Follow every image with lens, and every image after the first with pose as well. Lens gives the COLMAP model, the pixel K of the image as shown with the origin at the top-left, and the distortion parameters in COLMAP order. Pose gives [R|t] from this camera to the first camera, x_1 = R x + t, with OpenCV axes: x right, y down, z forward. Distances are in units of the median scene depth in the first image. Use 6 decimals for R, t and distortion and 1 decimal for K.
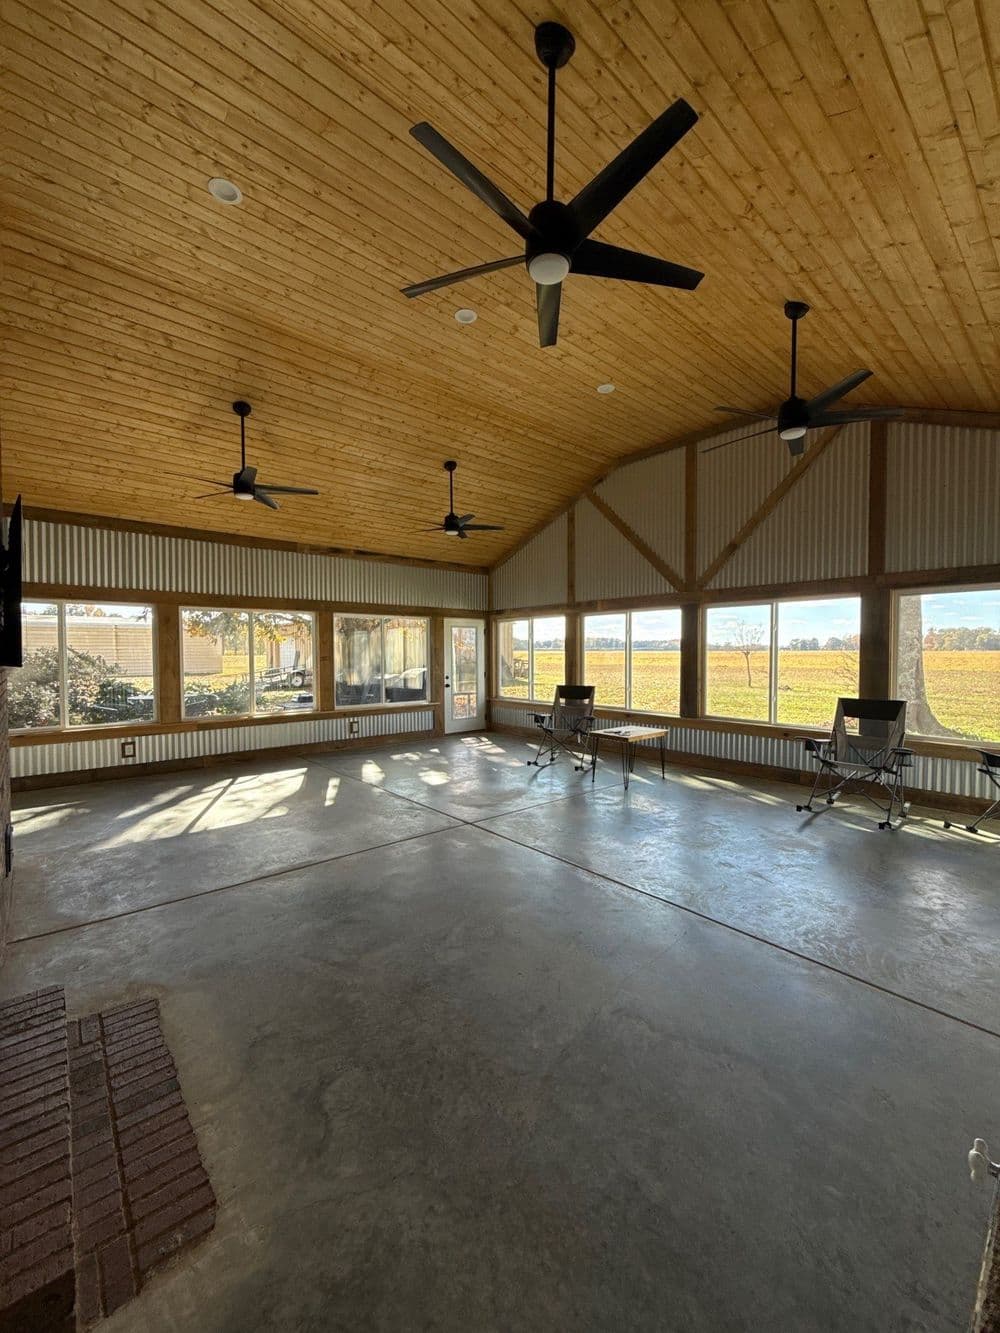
lens RADIAL K [[529.7, 0, 500.1], [0, 529.7, 662.3], [0, 0, 1]] dist [-0.000590, -0.000531]
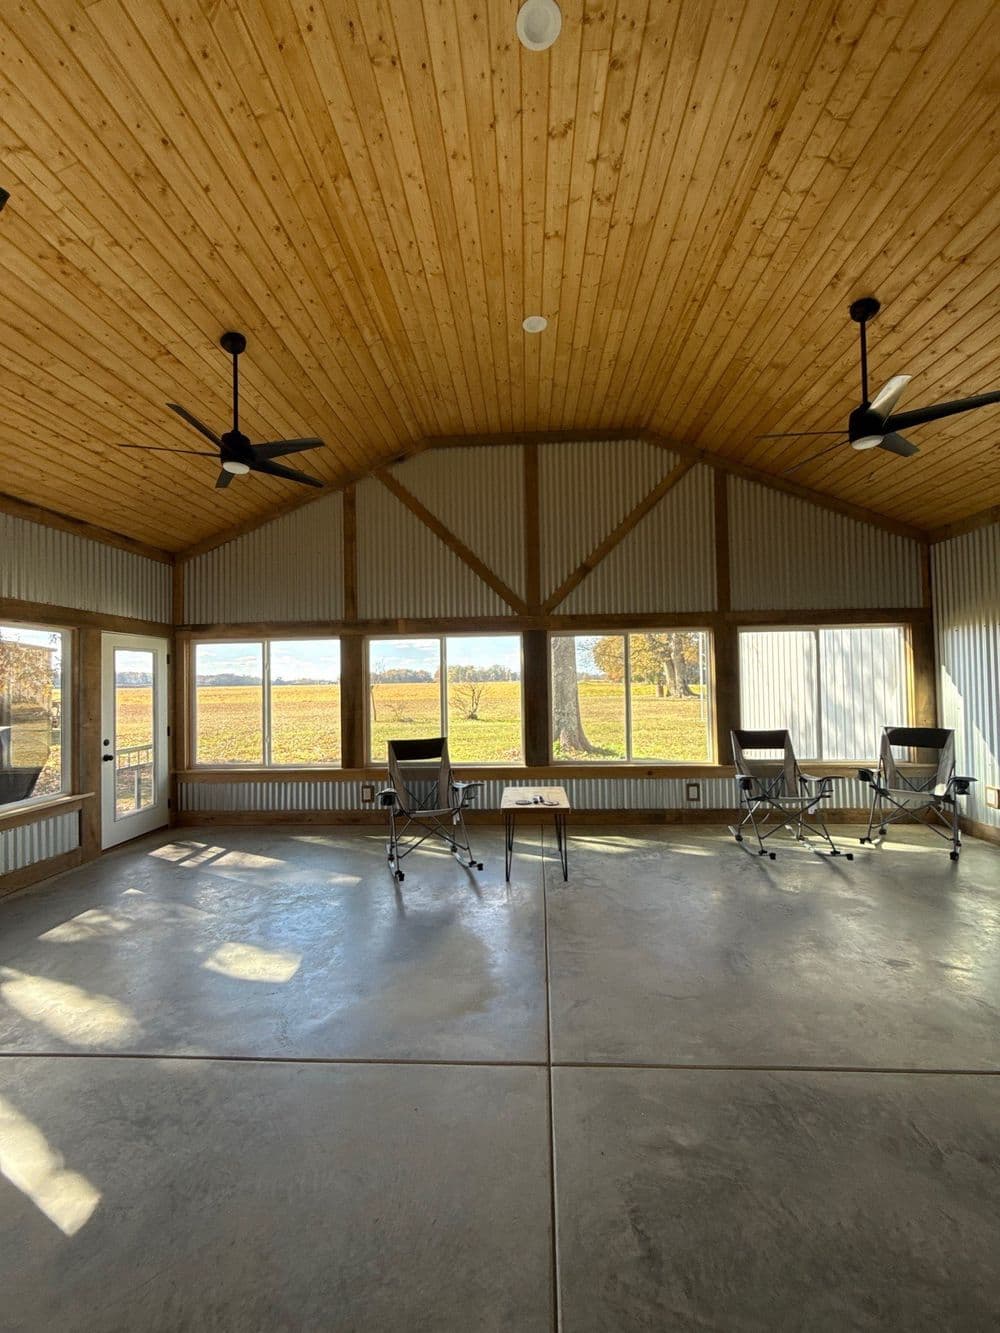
lens RADIAL K [[529.7, 0, 500.3], [0, 529.7, 666.9], [0, 0, 1]] dist [-0.000590, -0.000531]
pose [[0.691060, 0.010192, 0.722726, -0.262876], [0.032190, 0.998475, -0.044860, -0.013252], [-0.722080, 0.054266, 0.689678, 0.417511]]
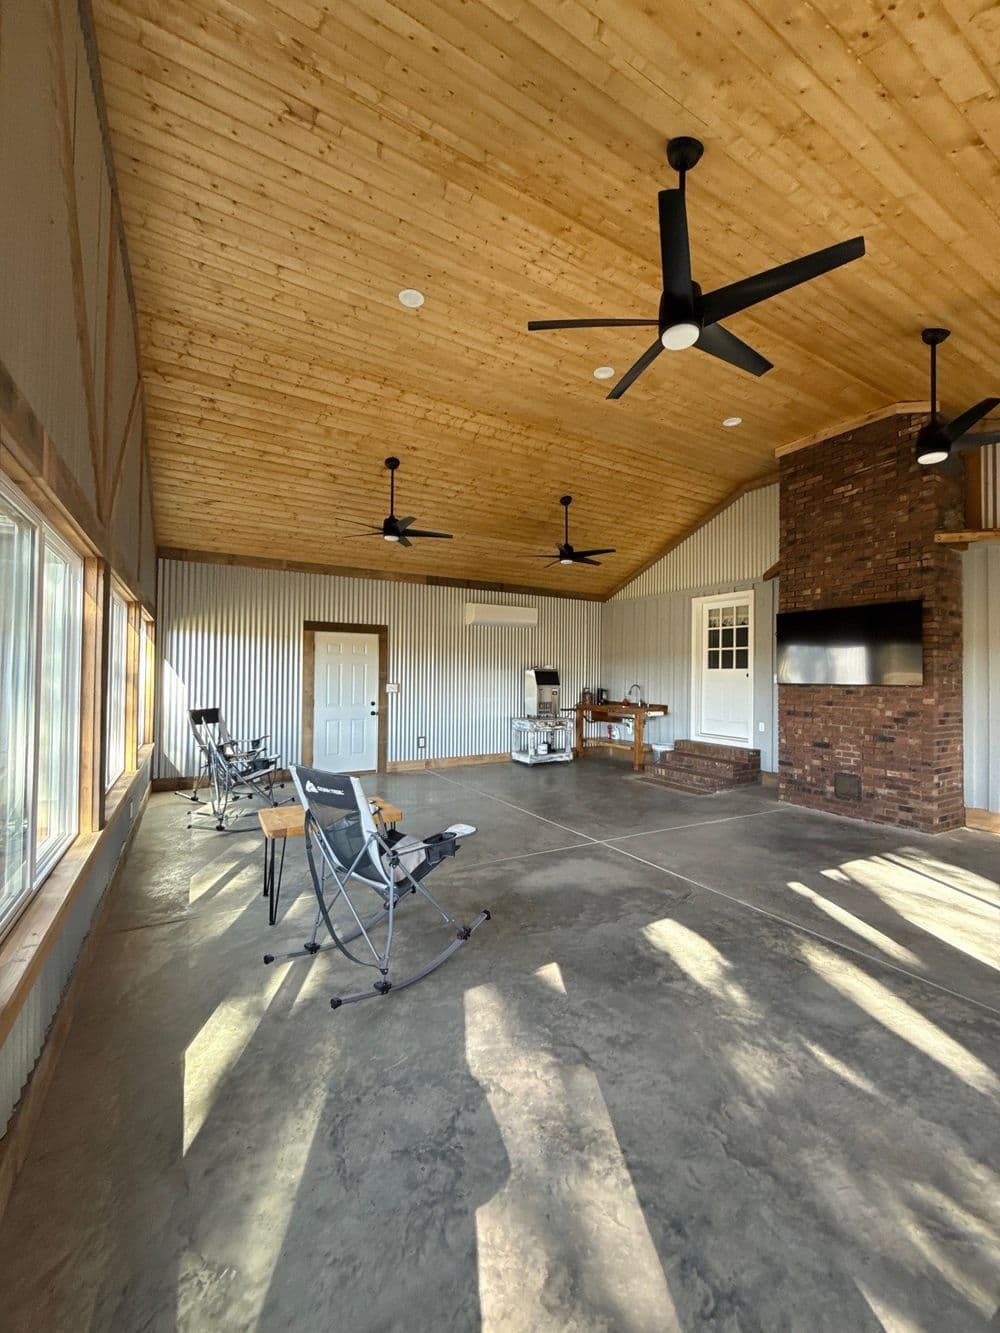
lens RADIAL K [[529.7, 0, 501.3], [0, 529.7, 667.6], [0, 0, 1]] dist [-0.000590, -0.000531]
pose [[-0.982831, -0.008264, 0.184321, -0.037806], [-0.006880, 0.999943, 0.008145, -0.025408], [-0.184378, 0.006737, -0.982832, 1.248295]]
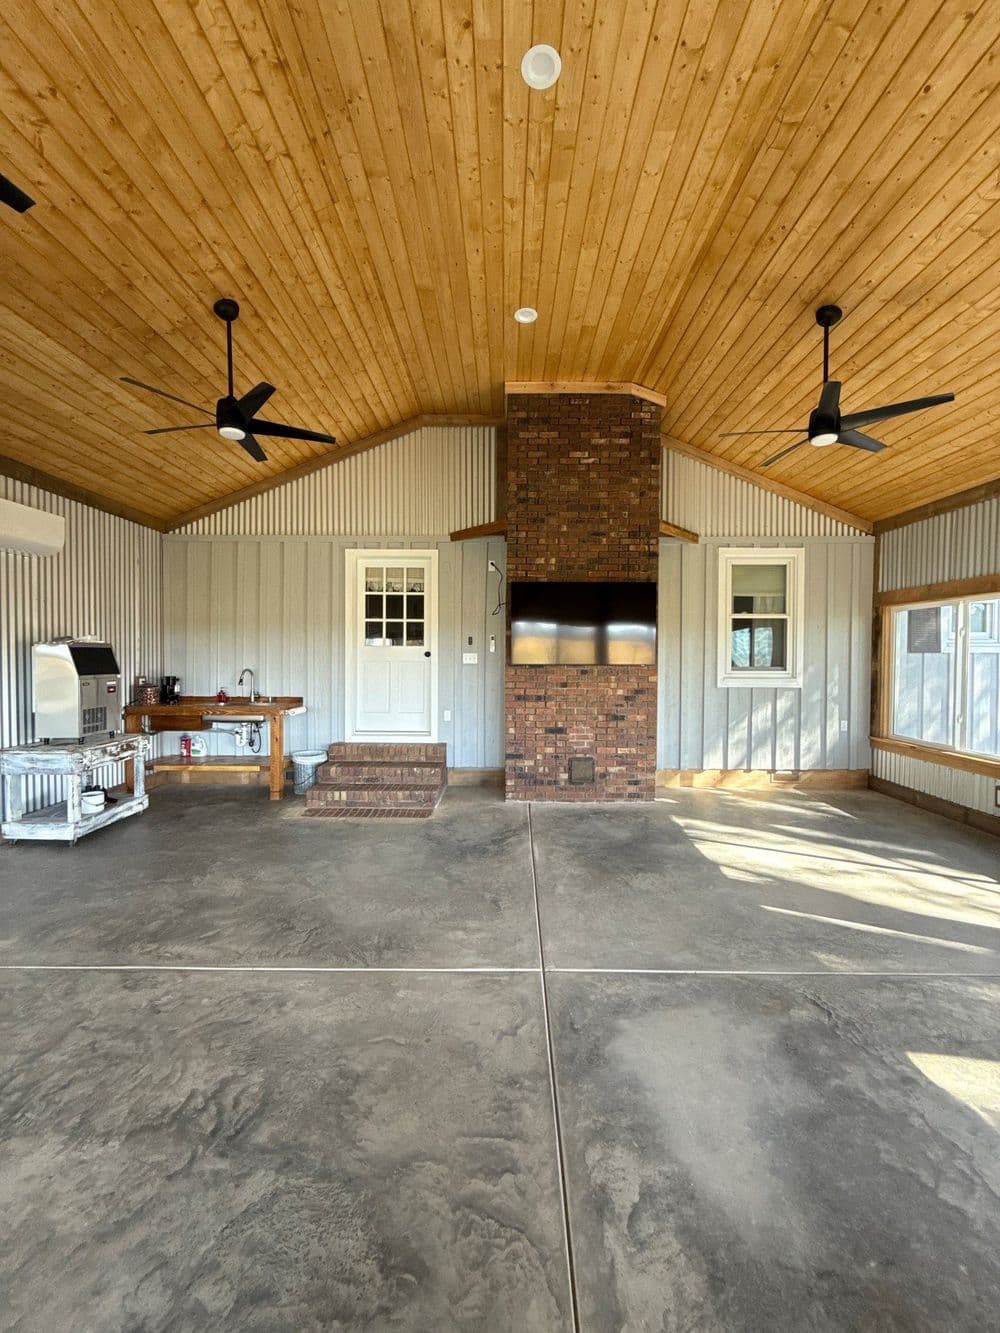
lens RADIAL K [[529.7, 0, 502.0], [0, 529.7, 666.7], [0, 0, 1]] dist [-0.000590, -0.000531]
pose [[-0.655536, 0.010821, -0.755086, 0.232199], [-0.022773, 0.999159, 0.034089, -0.016911], [0.754820, 0.039542, -0.654739, 0.799234]]
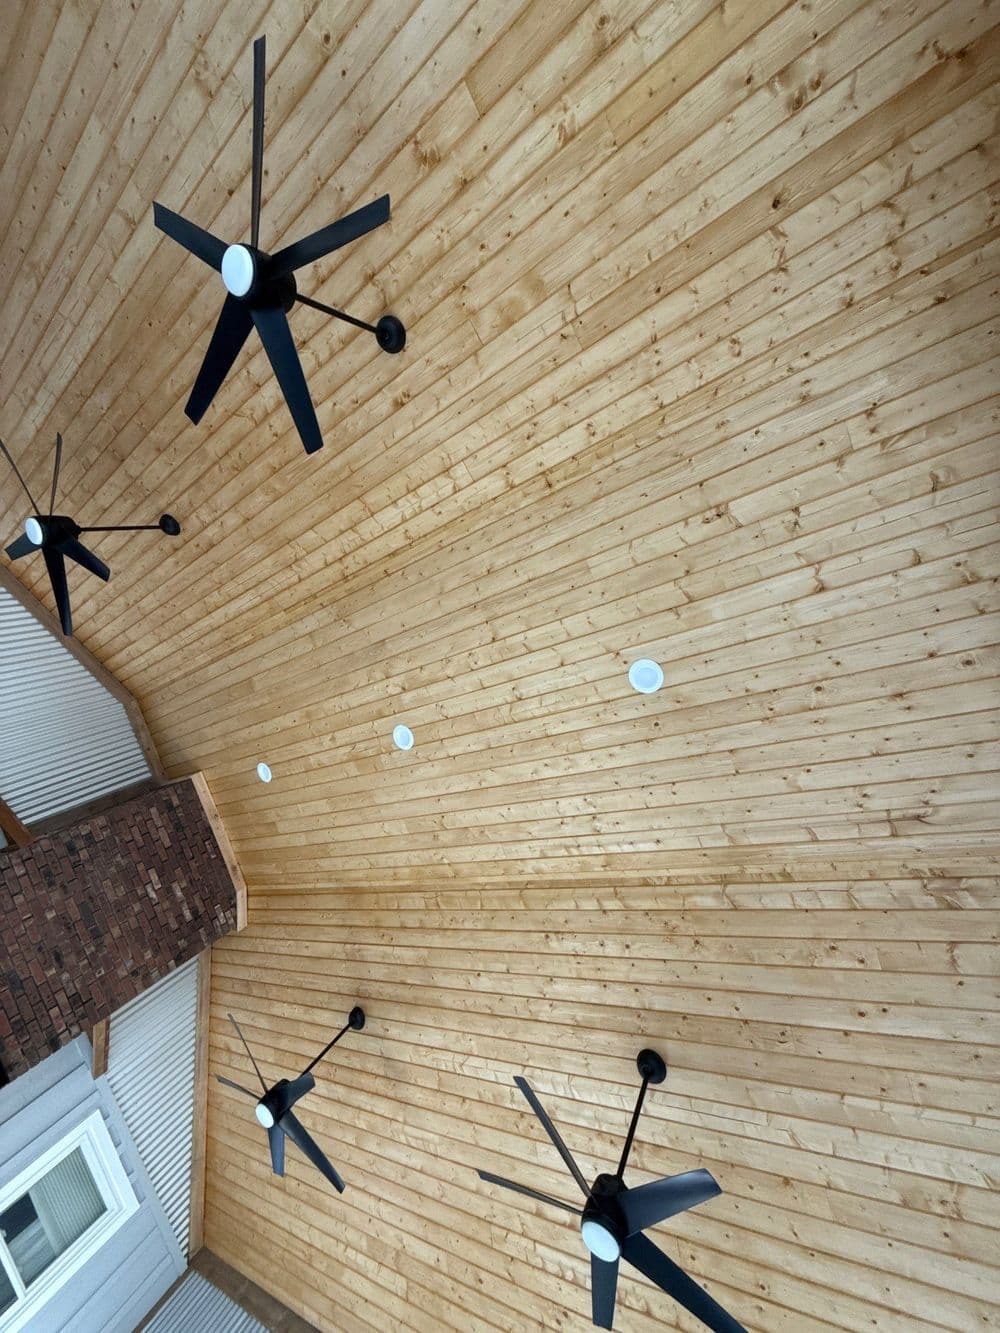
lens RADIAL K [[529.7, 0, 501.7], [0, 529.7, 667.5], [0, 0, 1]] dist [-0.000590, -0.000531]
pose [[0.390568, -0.801479, -0.452867, 0.285791], [-0.516103, 0.216721, -0.828655, -0.020397], [0.762296, 0.557372, -0.329001, 0.789482]]
